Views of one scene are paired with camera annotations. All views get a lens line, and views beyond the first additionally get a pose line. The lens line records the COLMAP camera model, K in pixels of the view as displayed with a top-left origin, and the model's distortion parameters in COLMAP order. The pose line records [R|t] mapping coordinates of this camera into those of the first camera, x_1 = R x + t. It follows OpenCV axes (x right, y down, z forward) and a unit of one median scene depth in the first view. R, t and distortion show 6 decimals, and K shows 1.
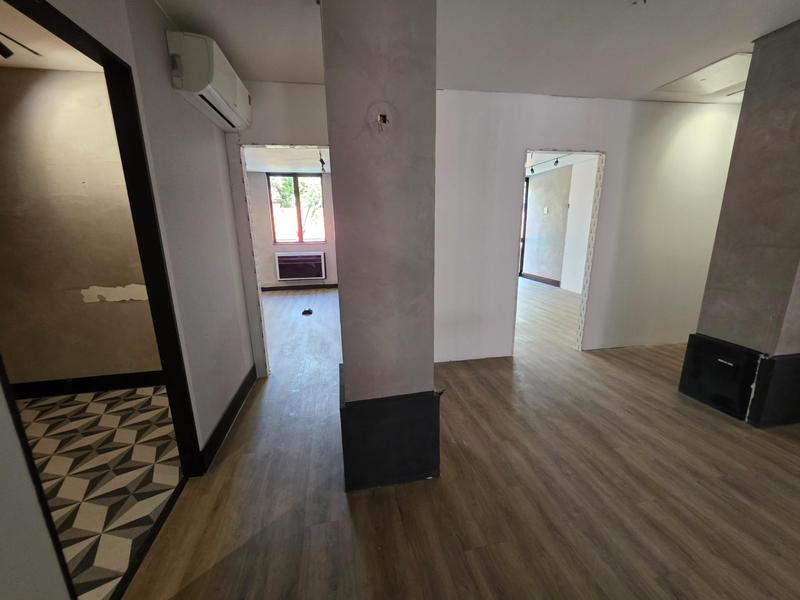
lens RADIAL K [[321.2, 0, 400.9], [0, 321.2, 300.4], [0, 0, 1]] dist [0.001729, 0.000605]
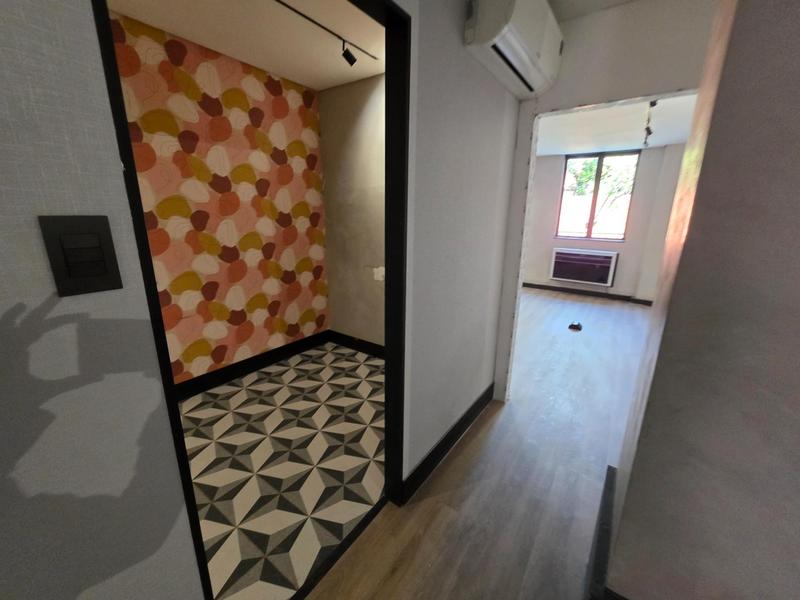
lens RADIAL K [[321.2, 0, 411.4], [0, 321.2, 295.0], [0, 0, 1]] dist [0.001729, 0.000605]
pose [[0.699356, 0.207667, -0.683941, -0.085574], [-0.194600, 0.976038, 0.097371, -0.074415], [0.687773, 0.064998, 0.723010, 0.253602]]
